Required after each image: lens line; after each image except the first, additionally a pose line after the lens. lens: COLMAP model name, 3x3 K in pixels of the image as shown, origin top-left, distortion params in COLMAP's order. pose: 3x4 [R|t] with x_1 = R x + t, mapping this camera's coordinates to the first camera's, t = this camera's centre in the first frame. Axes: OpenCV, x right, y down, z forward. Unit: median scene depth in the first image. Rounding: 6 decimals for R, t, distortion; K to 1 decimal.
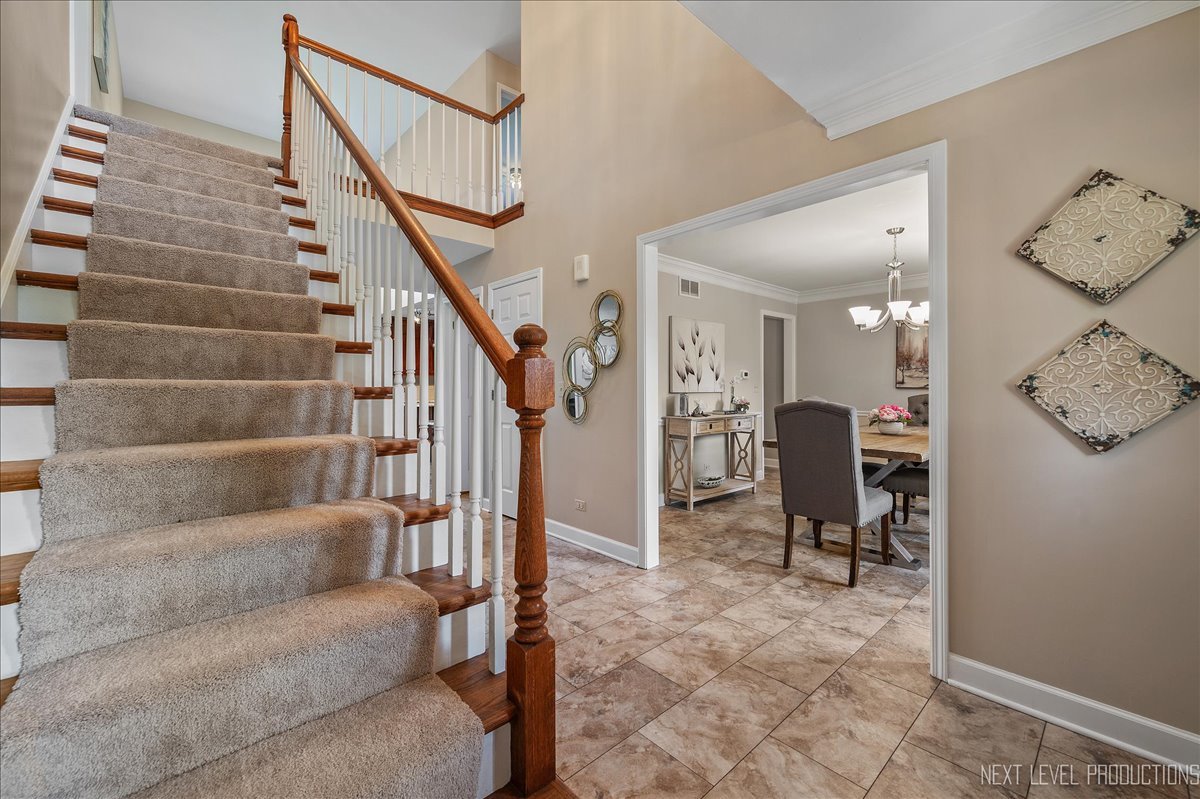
lens RADIAL K [[489.5, 0, 601.0], [0, 489.5, 388.8], [0, 0, 1]] dist [-0.000477, 0.000053]
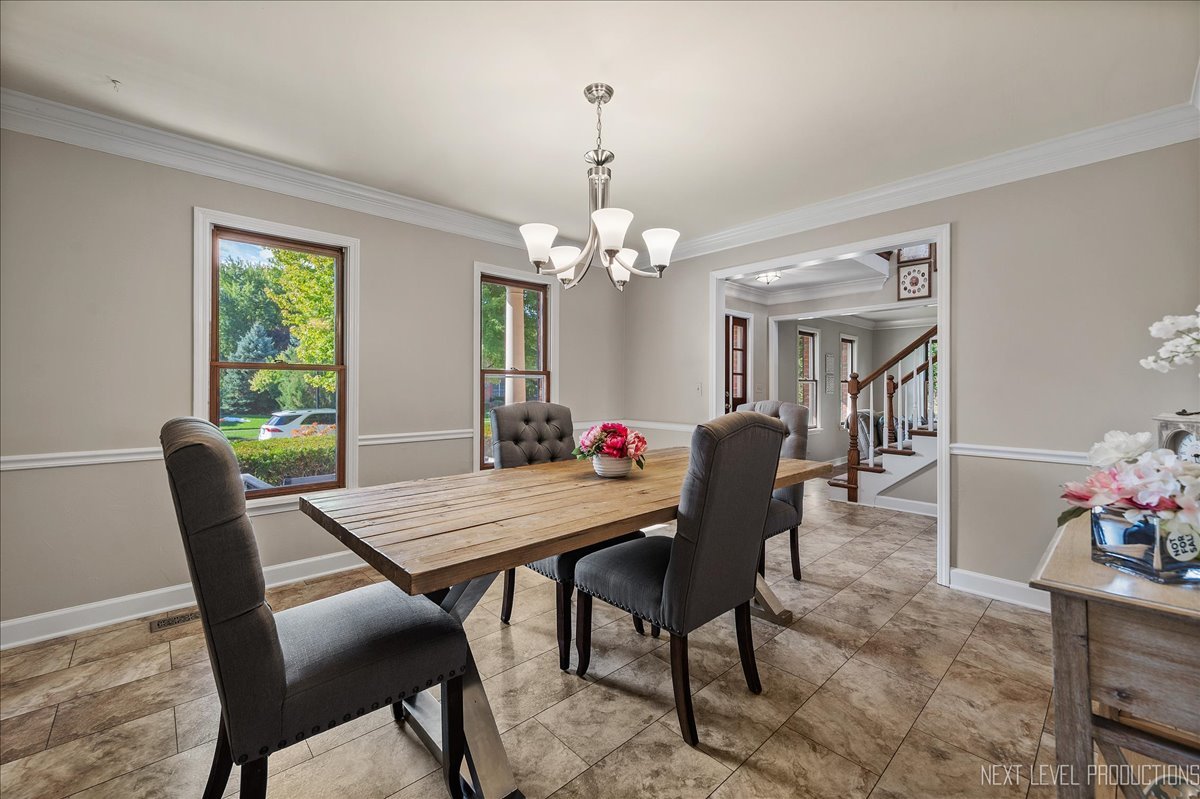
lens RADIAL K [[489.5, 0, 601.9], [0, 489.5, 391.4], [0, 0, 1]] dist [-0.000477, 0.000053]
pose [[-0.999943, 0.001386, -0.010561, 0.945715], [0.001281, 0.999949, 0.009992, -0.010653], [0.010574, 0.009978, -0.999894, 2.389490]]
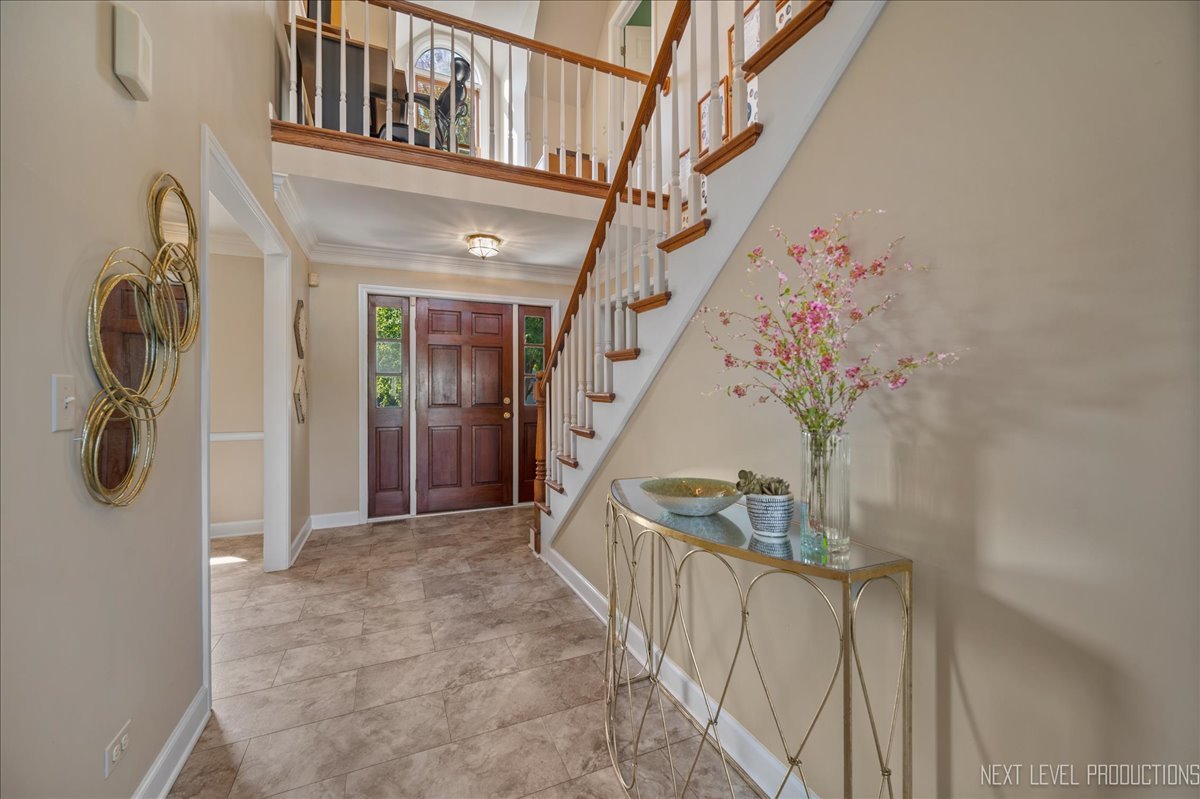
lens RADIAL K [[489.5, 0, 600.6], [0, 489.5, 394.2], [0, 0, 1]] dist [-0.000477, 0.000053]
pose [[-0.950383, 0.006679, 0.311010, -0.654390], [0.007808, 0.999967, 0.002384, -0.001593], [-0.310984, 0.004694, -0.950404, 1.723709]]
